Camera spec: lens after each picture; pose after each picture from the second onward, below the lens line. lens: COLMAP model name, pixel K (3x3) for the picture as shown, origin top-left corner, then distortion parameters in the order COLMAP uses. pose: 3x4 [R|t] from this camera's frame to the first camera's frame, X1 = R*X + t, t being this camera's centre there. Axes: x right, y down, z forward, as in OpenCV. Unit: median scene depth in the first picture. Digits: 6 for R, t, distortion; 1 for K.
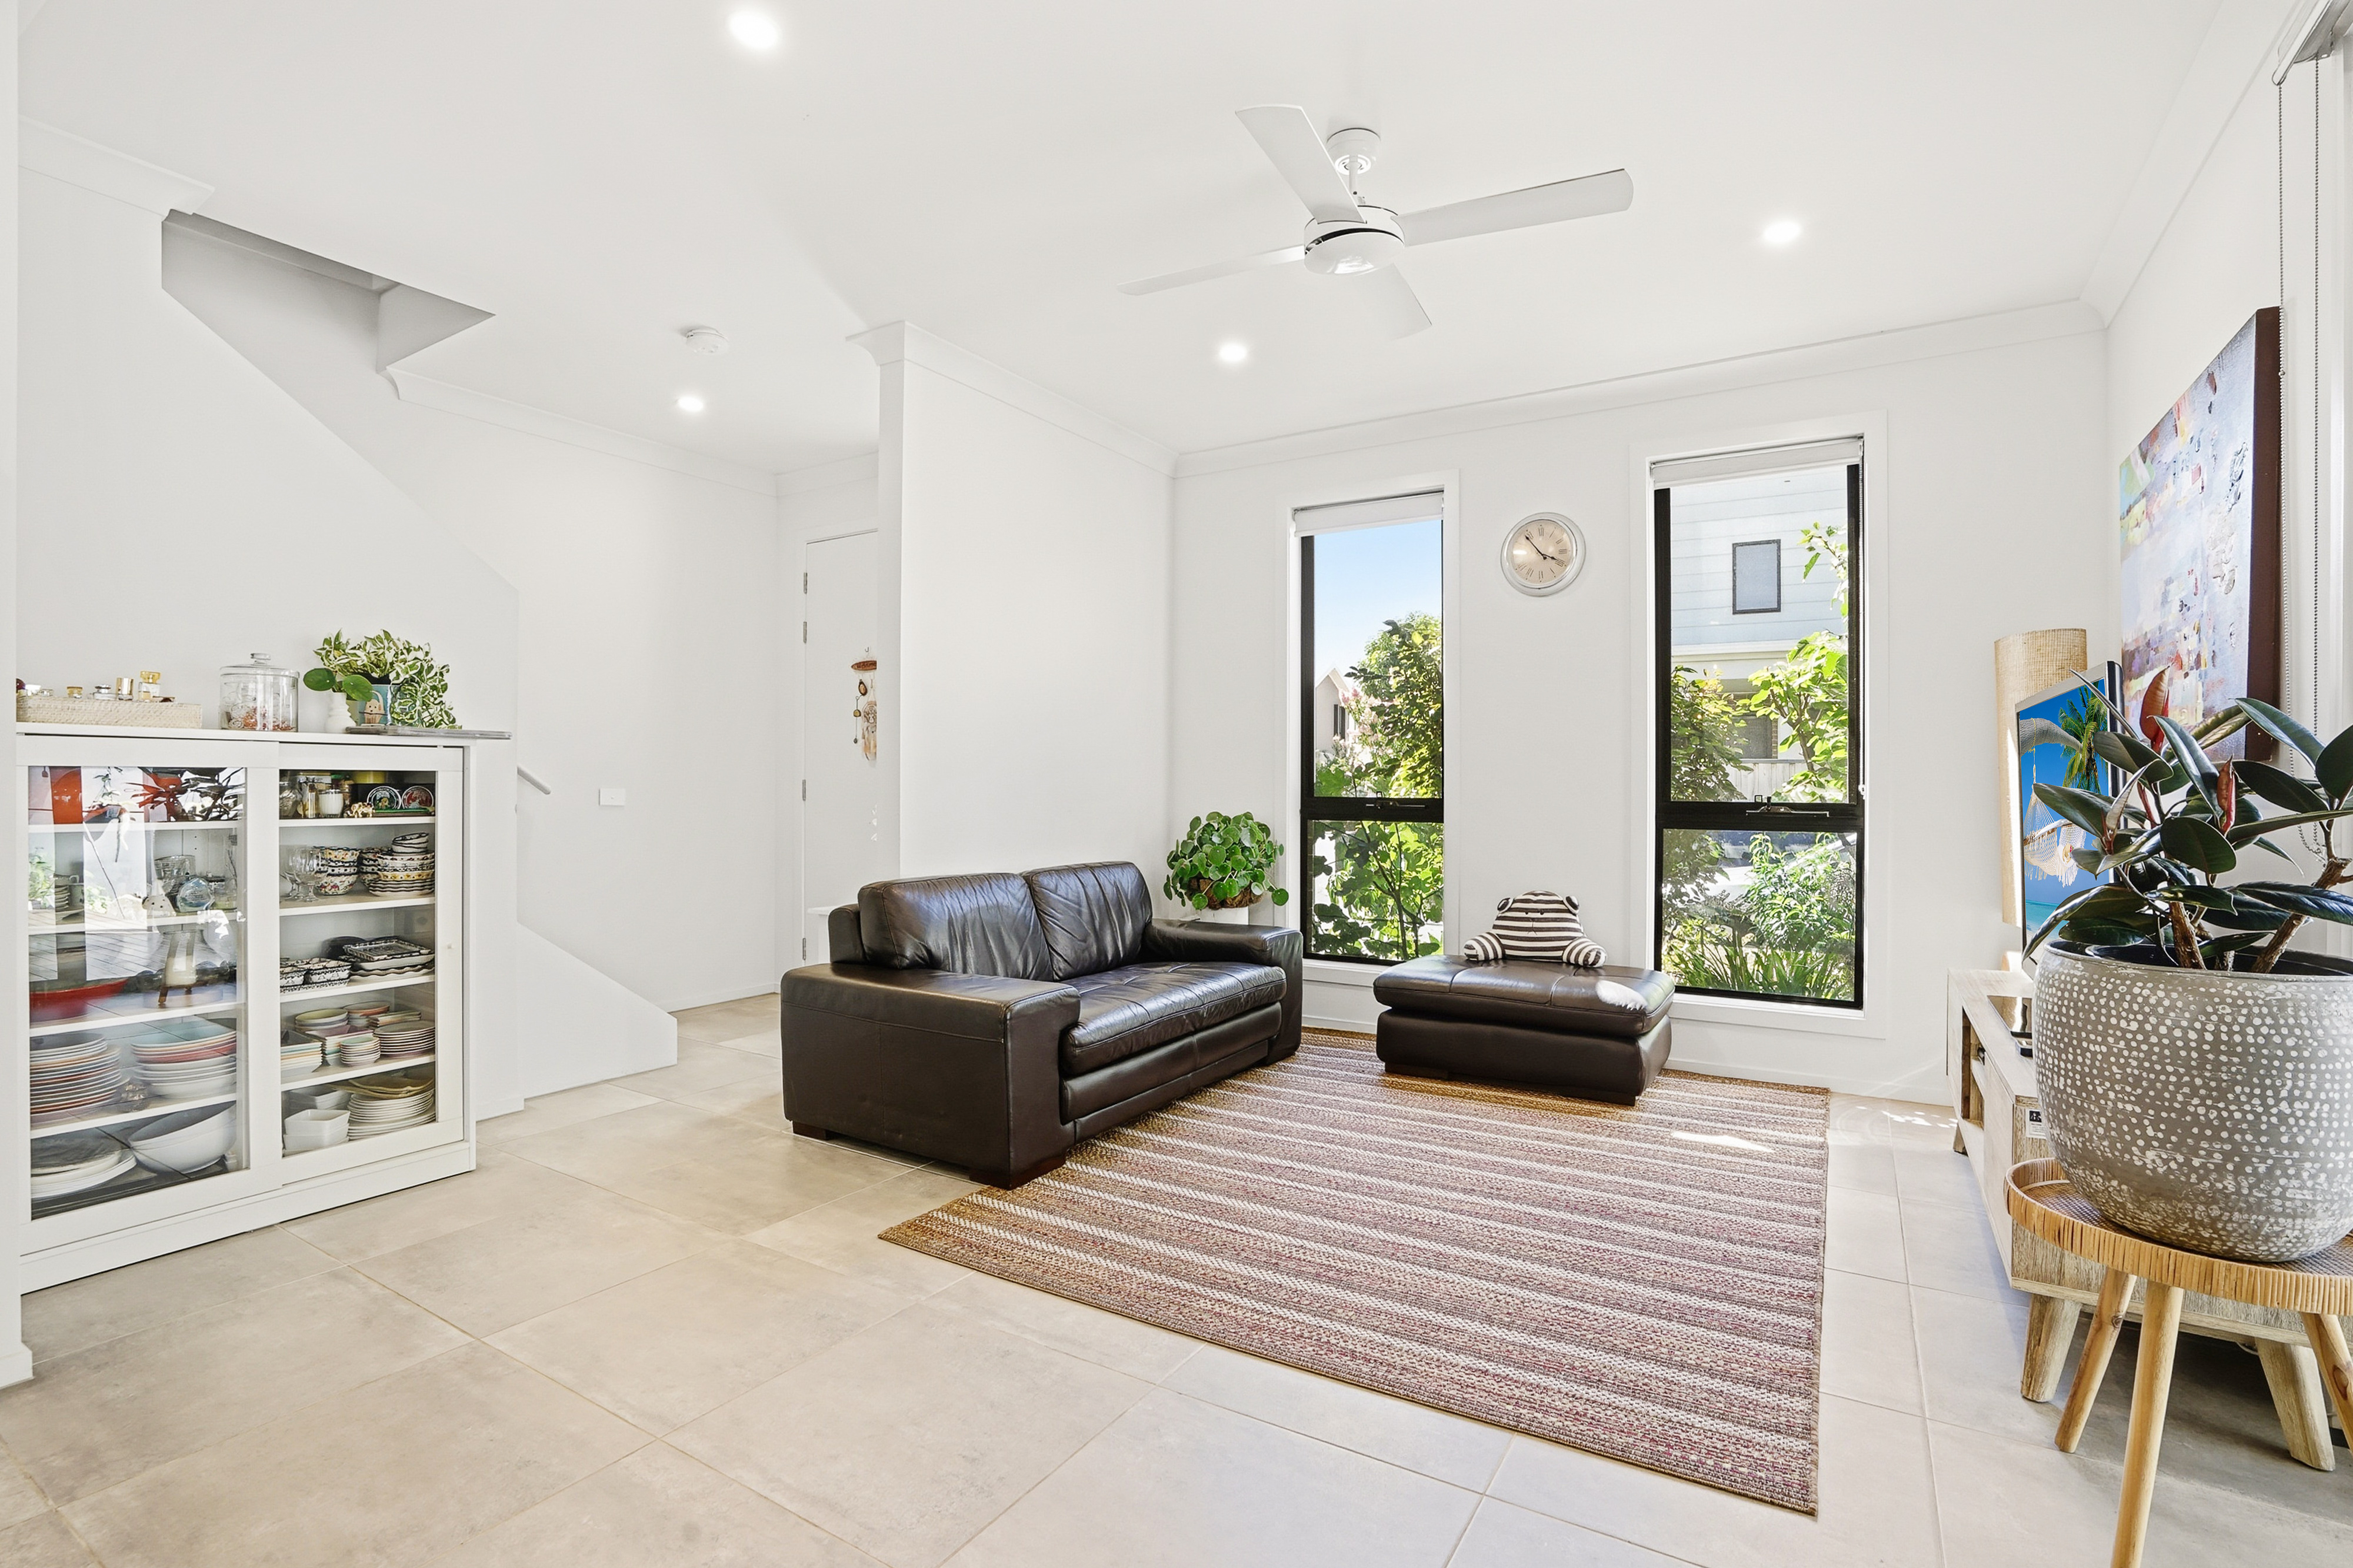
lens RADIAL K [[1099.2, 0, 1180.1], [0, 1099.2, 789.8], [0, 0, 1]] dist [-0.059651, 0.022930]
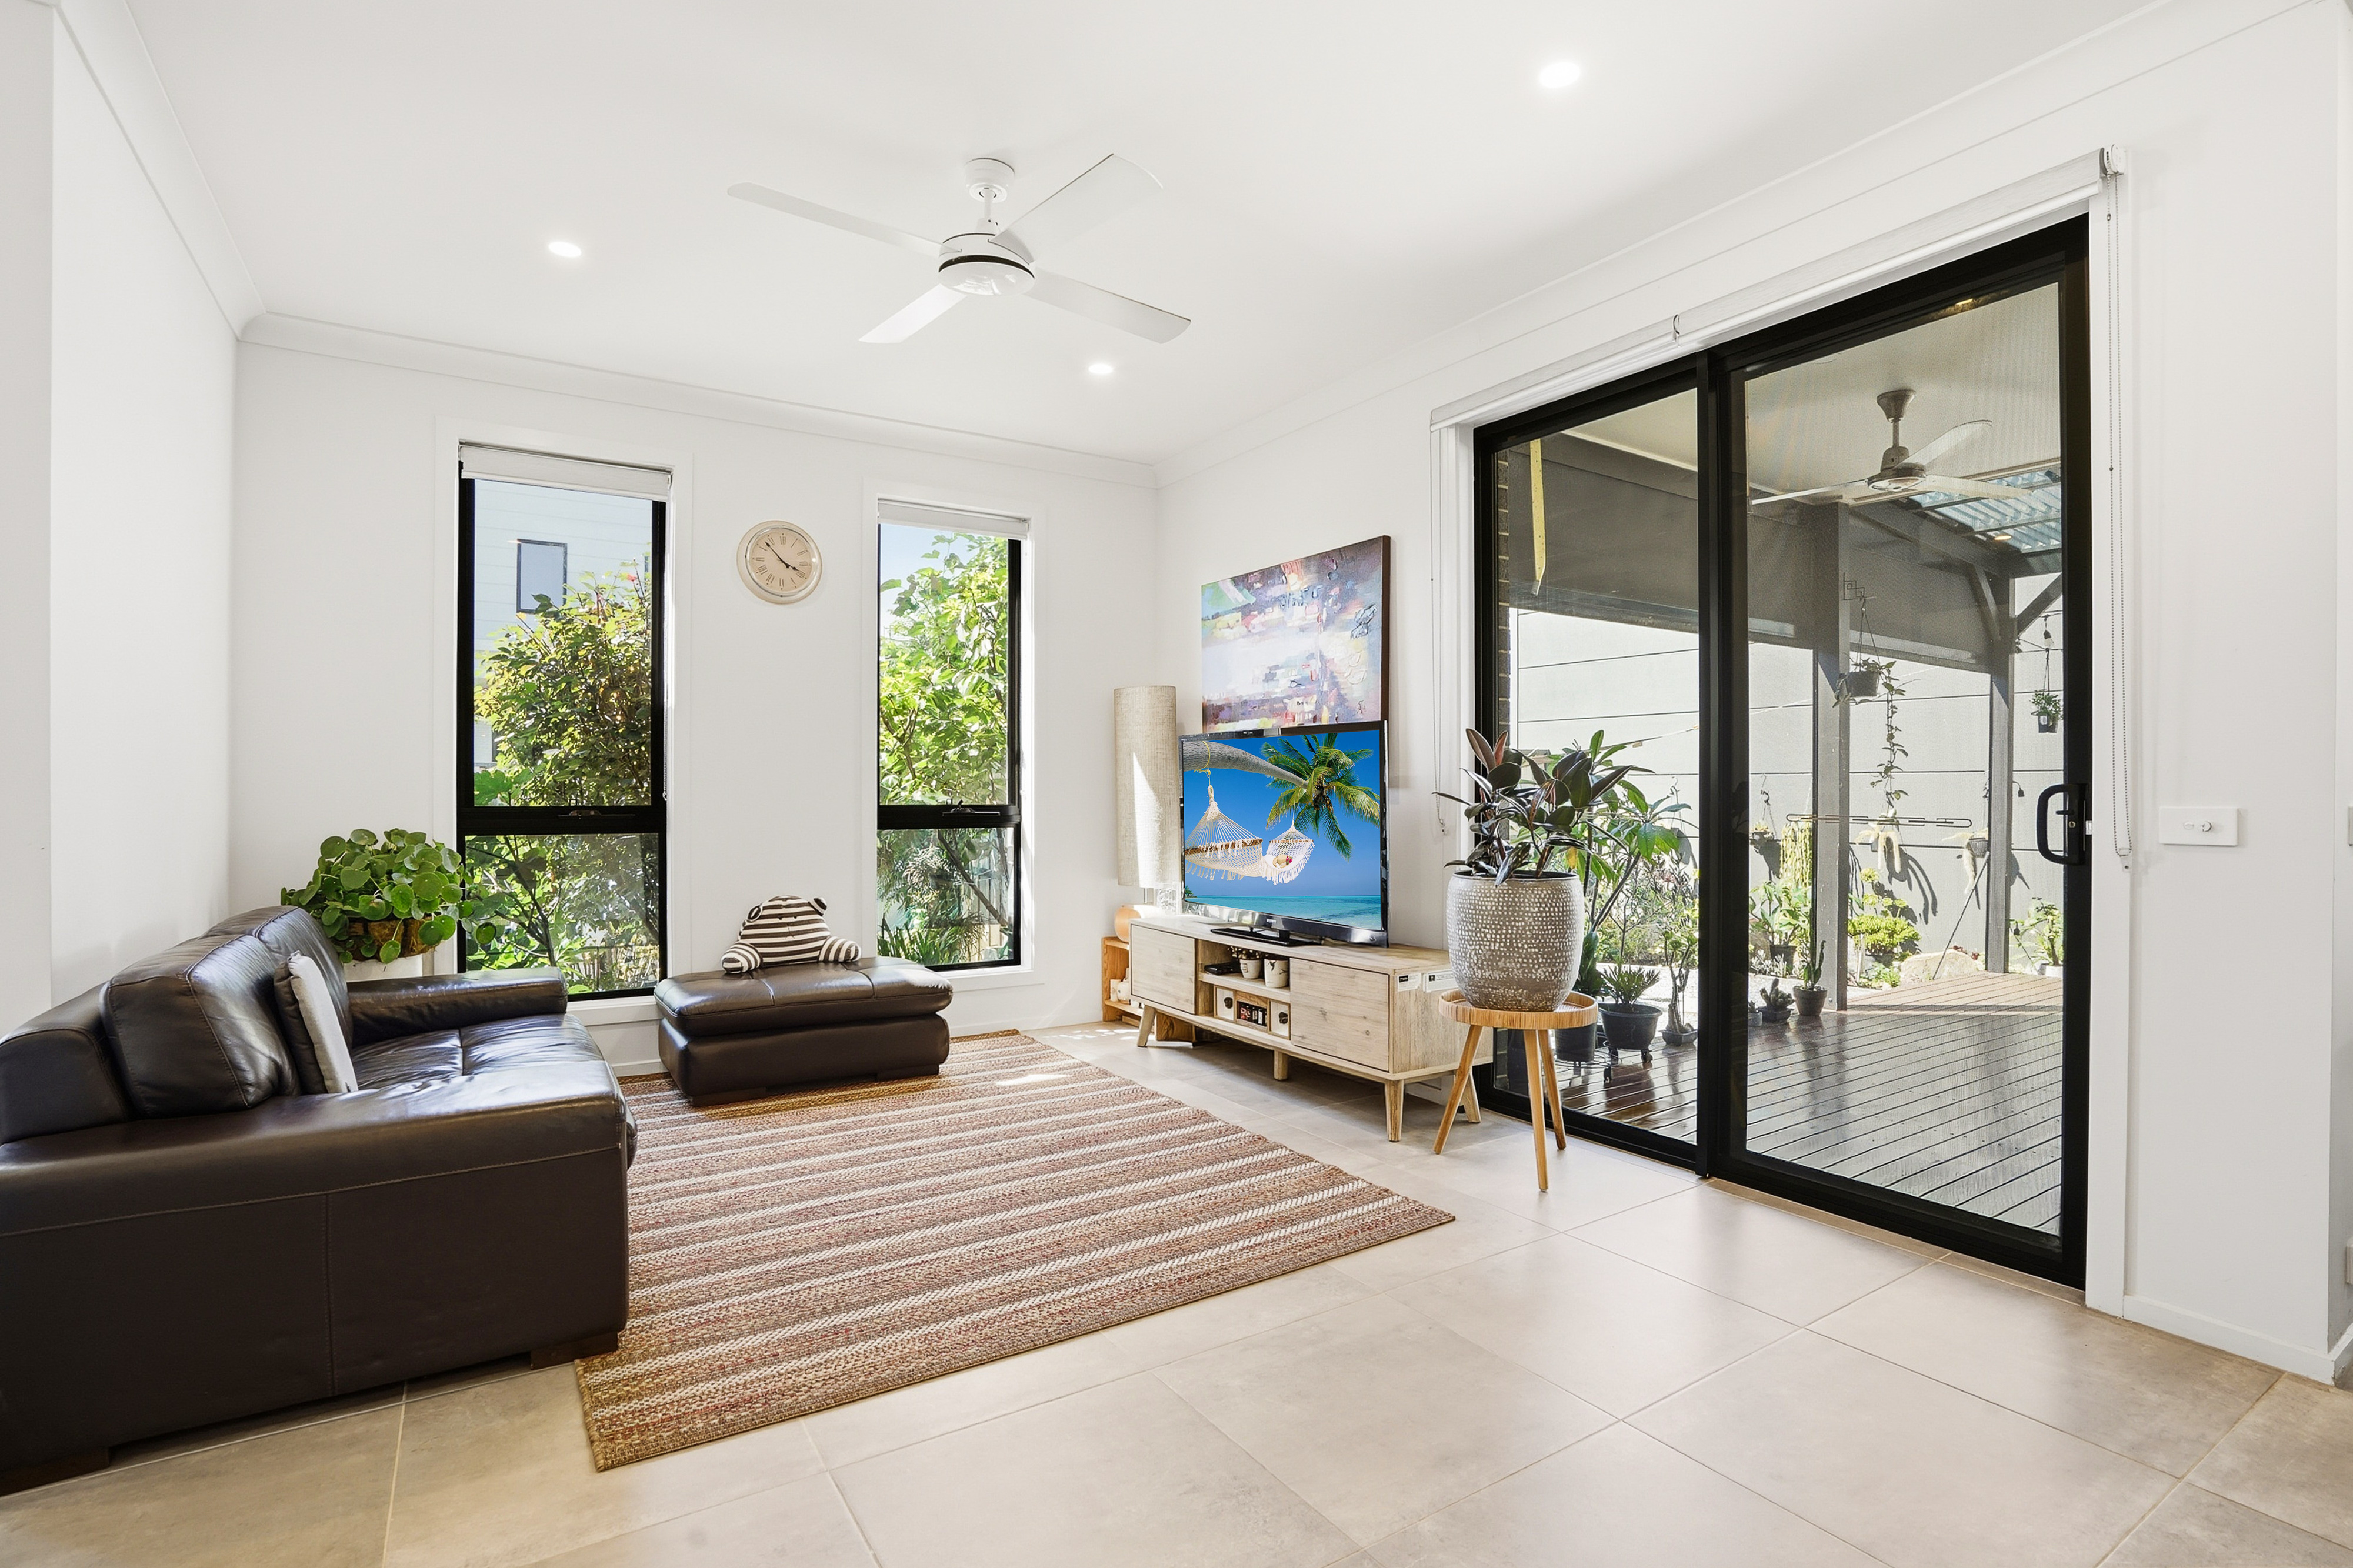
lens RADIAL K [[1099.2, 0, 1180.1], [0, 1099.2, 789.8], [0, 0, 1]] dist [-0.059651, 0.022930]
pose [[0.434554, -0.001650, 0.900644, -0.608877], [0.004829, 0.999988, -0.000498, -0.004439], [-0.900633, 0.004566, 0.434557, 0.333257]]
